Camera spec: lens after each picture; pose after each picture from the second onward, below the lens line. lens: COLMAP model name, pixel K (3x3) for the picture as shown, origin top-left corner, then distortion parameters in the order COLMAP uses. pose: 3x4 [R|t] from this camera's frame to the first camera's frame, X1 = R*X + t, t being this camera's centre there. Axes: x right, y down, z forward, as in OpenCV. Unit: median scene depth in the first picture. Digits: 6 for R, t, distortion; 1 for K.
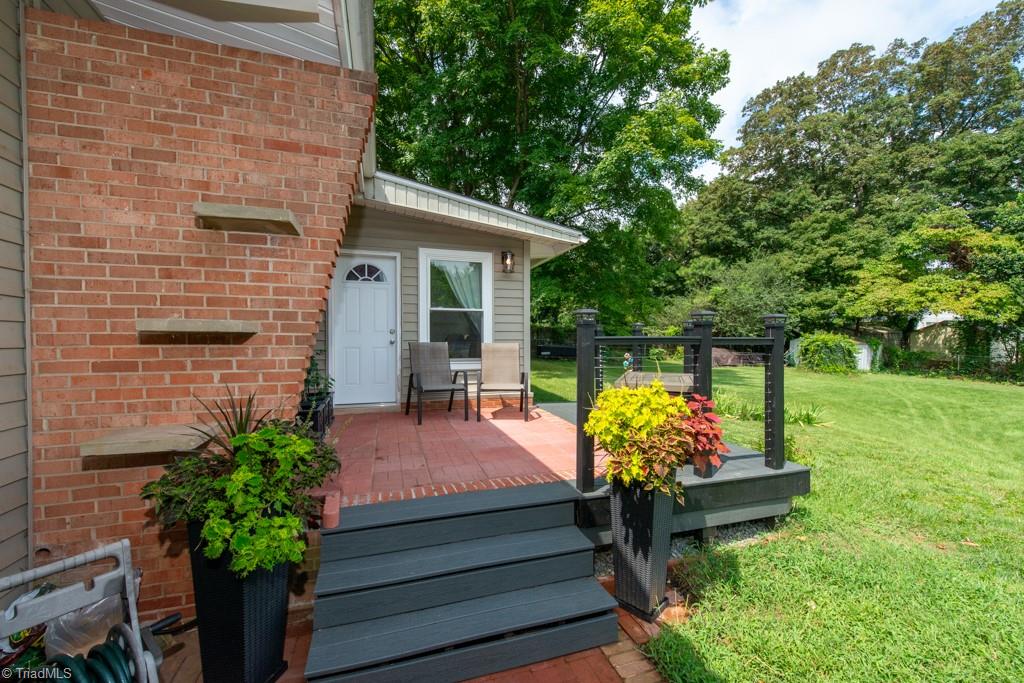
lens RADIAL K [[398.3, 0, 510.9], [0, 398.3, 343.0], [0, 0, 1]] dist [0.017912, -0.007758]
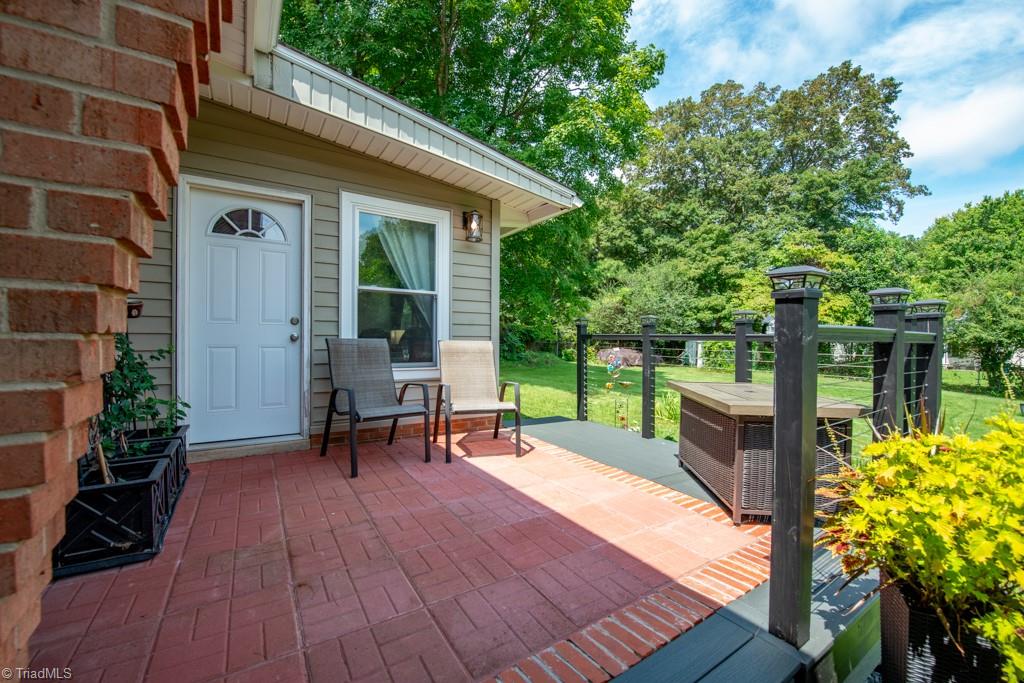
lens RADIAL K [[411.3, 0, 512.0], [0, 411.3, 341.5], [0, 0, 1]] dist [-0.017588, -0.000230]
pose [[0.965979, 0.006786, 0.258530, -0.122501], [-0.005753, 0.999972, -0.004750, 0.004073], [-0.258555, 0.003101, 0.965992, 0.269256]]
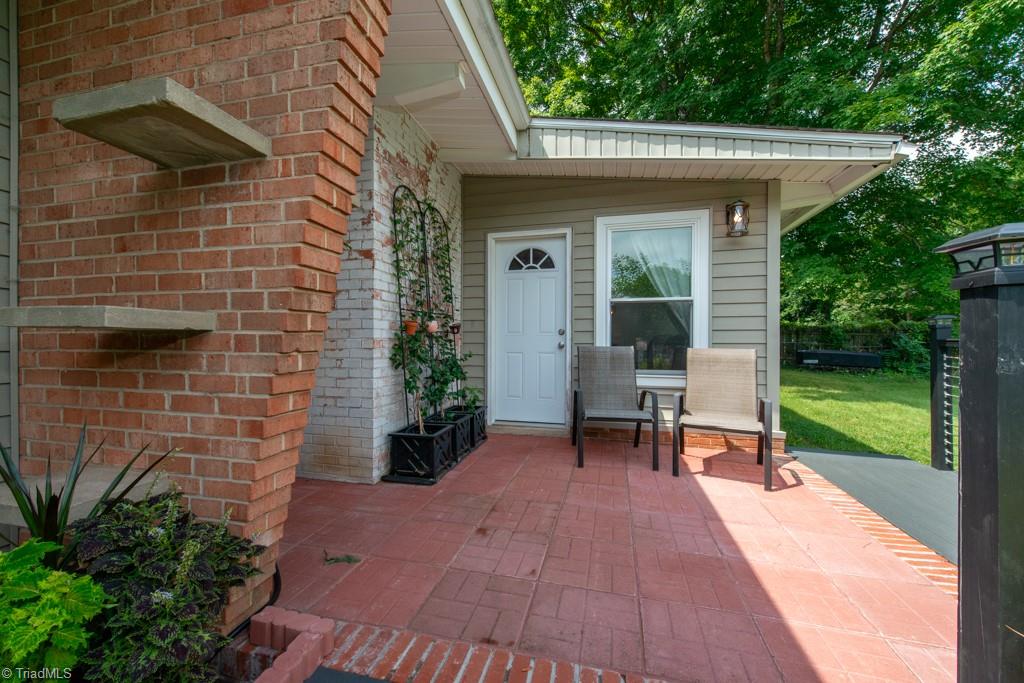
lens RADIAL K [[398.3, 0, 510.9], [0, 398.3, 343.0], [0, 0, 1]] dist [0.017912, -0.007758]
pose [[0.850036, 0.004387, -0.526707, 0.022321], [-0.008086, 0.999956, -0.004721, -0.002884], [0.526663, 0.008272, 0.850034, 0.270253]]
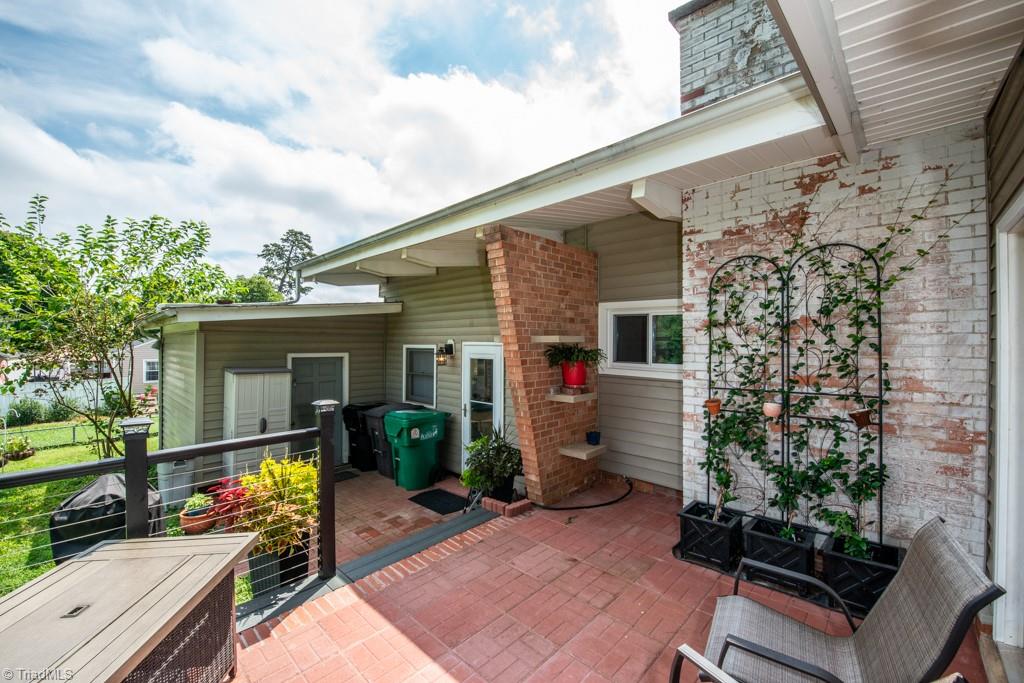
lens RADIAL K [[411.3, 0, 512.0], [0, 411.3, 341.5], [0, 0, 1]] dist [-0.017588, -0.000230]
pose [[-0.876170, 0.005686, -0.481968, 0.120760], [0.000878, 0.999948, 0.010199, -0.111059], [0.482001, 0.008513, -0.876130, 0.953109]]
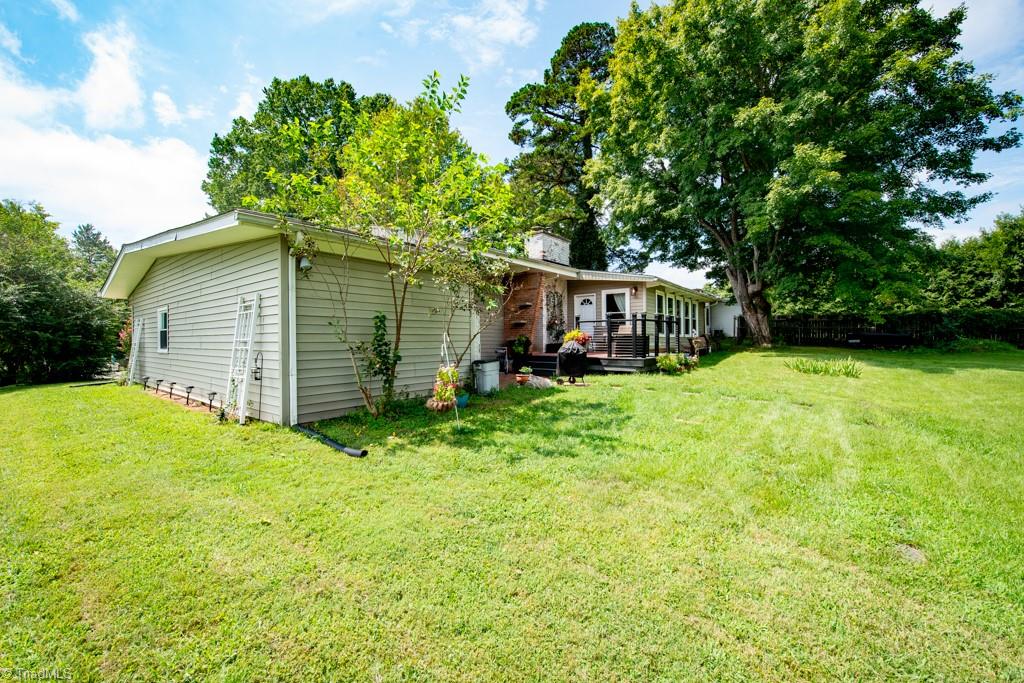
lens RADIAL K [[411.3, 0, 512.0], [0, 411.3, 341.5], [0, 0, 1]] dist [-0.017588, -0.000230]
pose [[0.557607, -0.003698, -0.830097, 1.549718], [0.001190, 0.999993, -0.003655, 0.099877], [0.830104, 0.001050, 0.557607, -0.922045]]
